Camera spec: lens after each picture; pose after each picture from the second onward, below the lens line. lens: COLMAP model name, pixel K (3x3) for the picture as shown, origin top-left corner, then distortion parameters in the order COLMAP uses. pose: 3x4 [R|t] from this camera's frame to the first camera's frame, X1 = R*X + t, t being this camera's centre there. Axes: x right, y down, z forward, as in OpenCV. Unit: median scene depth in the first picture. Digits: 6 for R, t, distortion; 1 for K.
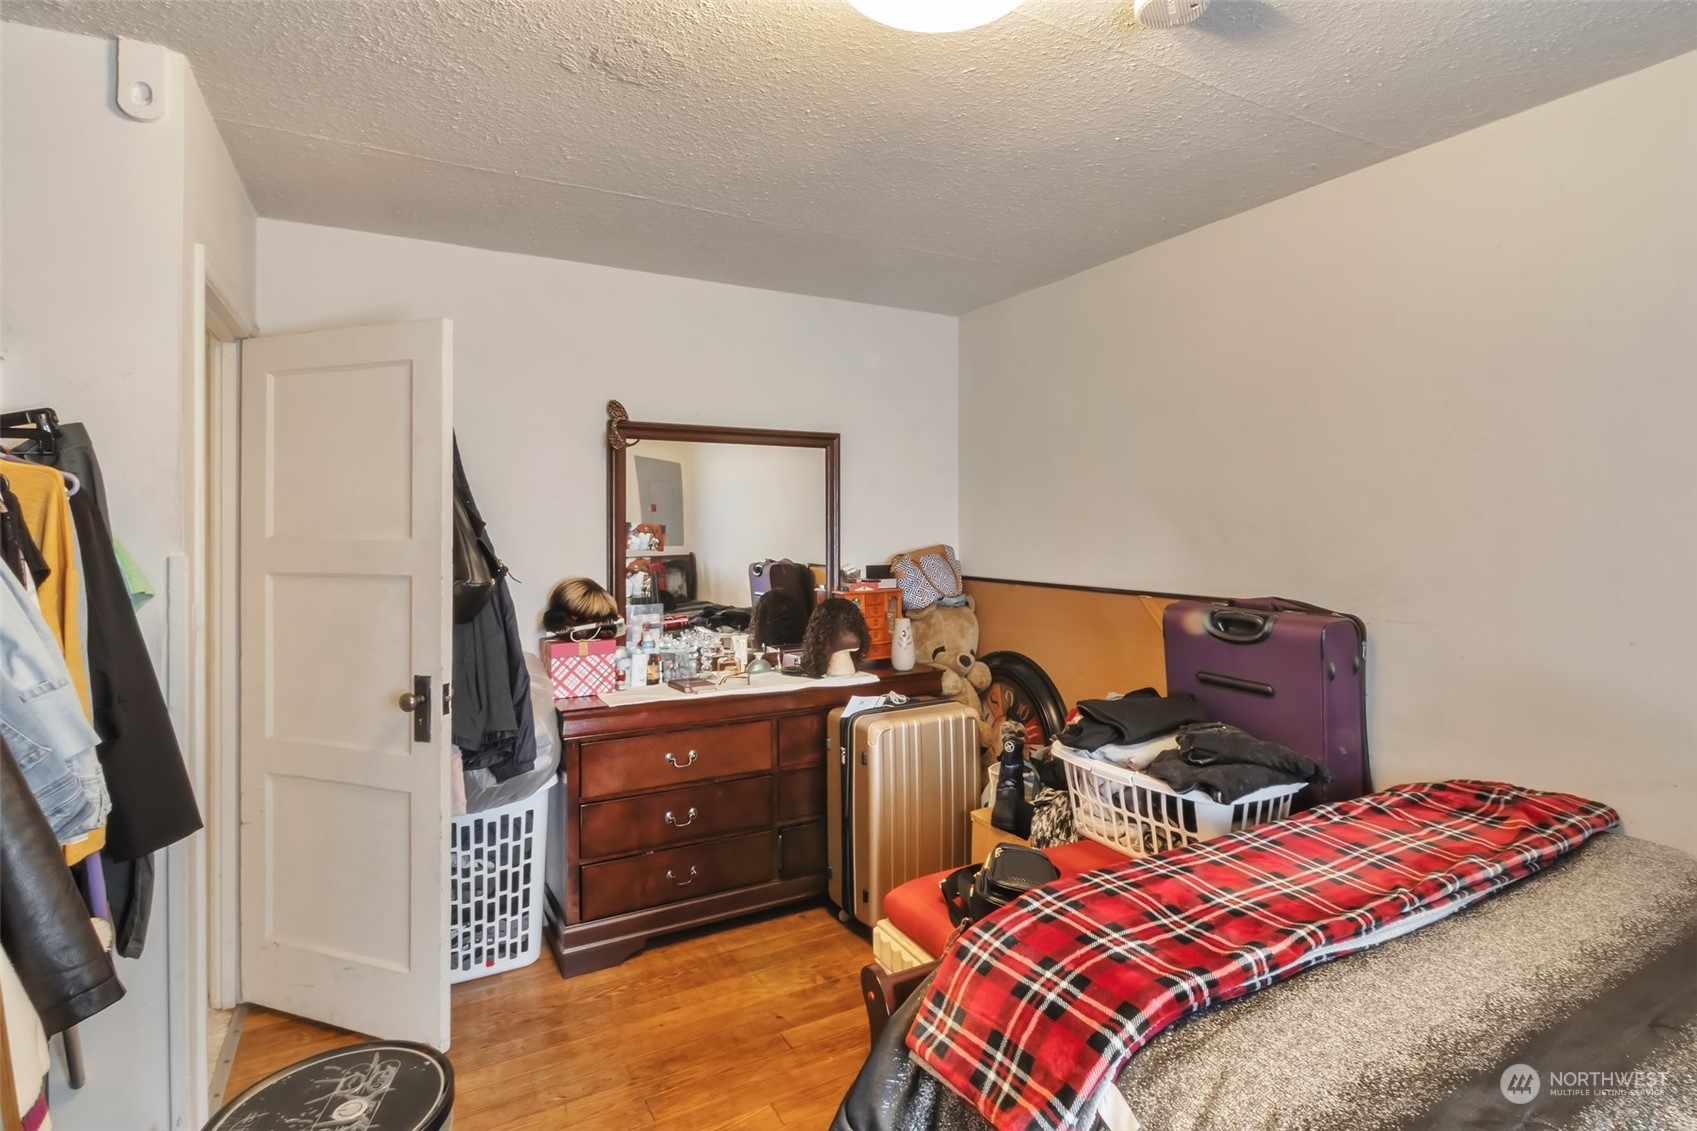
lens RADIAL K [[815.8, 0, 841.7], [0, 815.8, 517.4], [0, 0, 1]] dist [-0.000668, -0.000237]
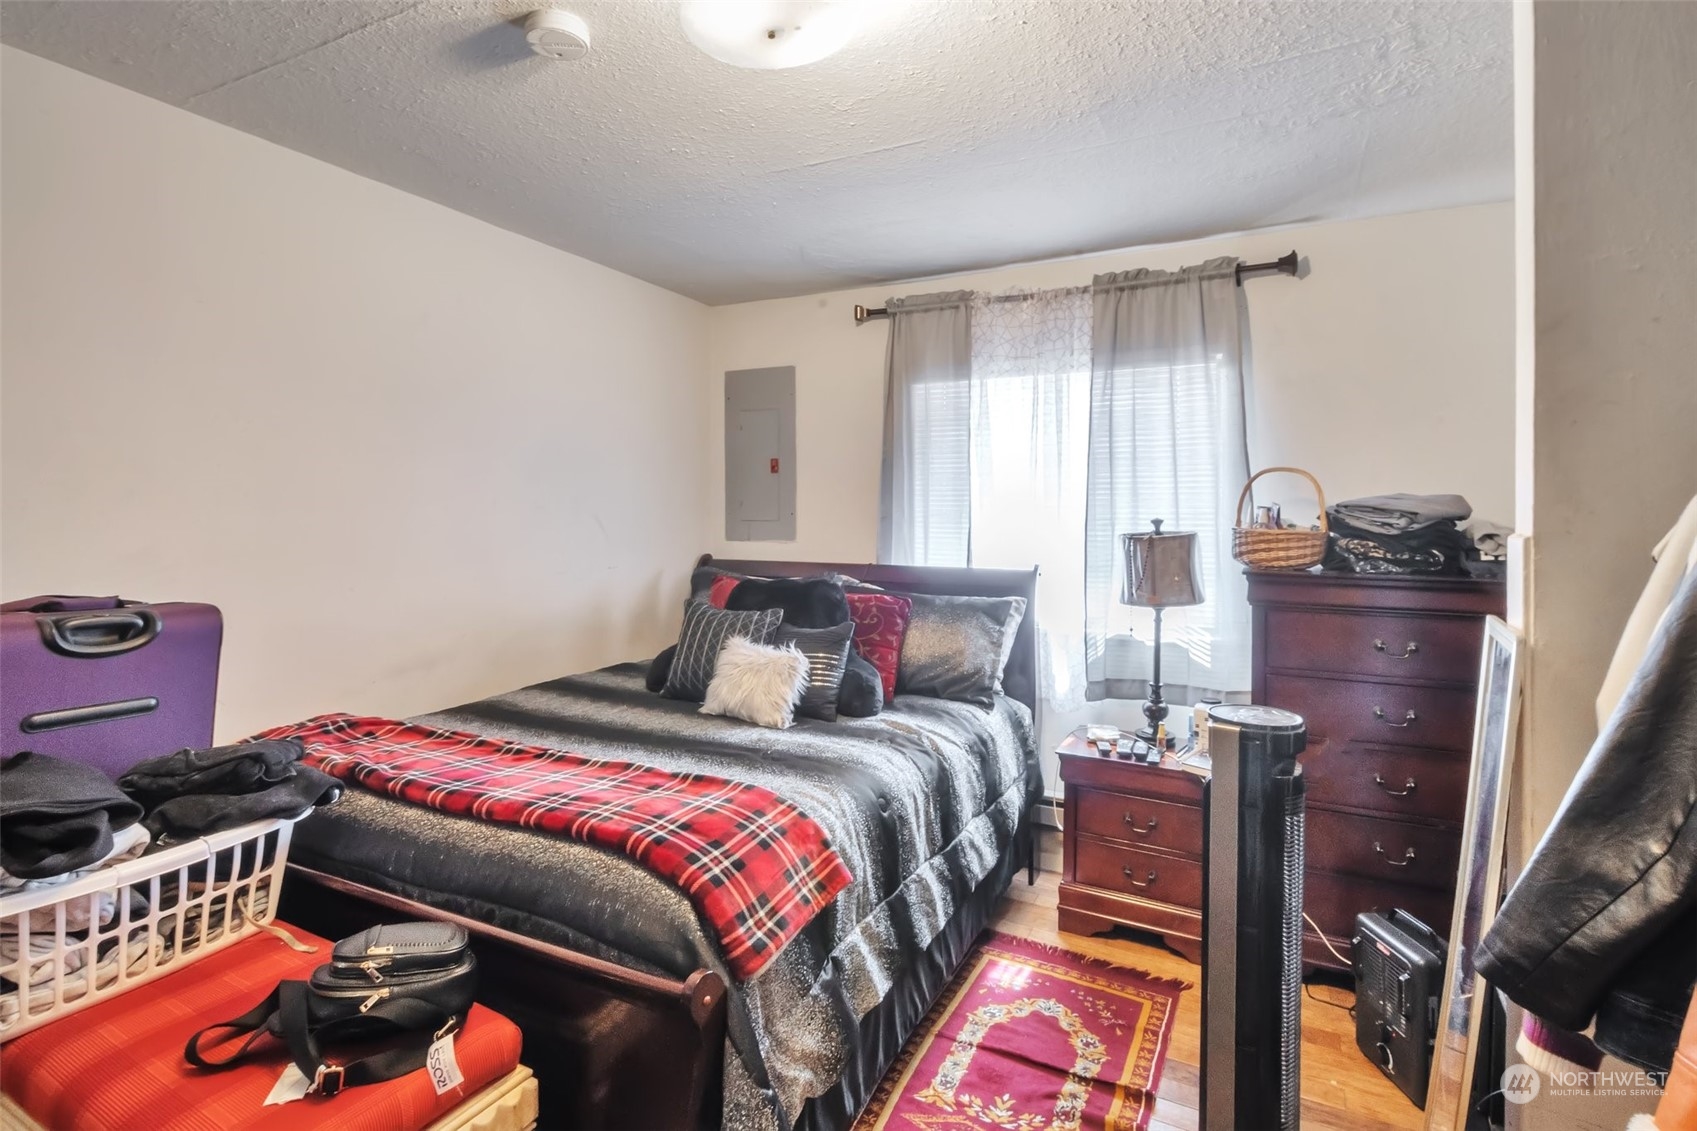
lens RADIAL K [[815.8, 0, 852.0], [0, 815.8, 516.1], [0, 0, 1]] dist [-0.000668, -0.000237]
pose [[-0.540965, -0.002331, 0.841042, -0.801294], [-0.005088, 0.999987, -0.000501, 0.040227], [-0.841029, -0.004550, -0.540970, 1.326768]]
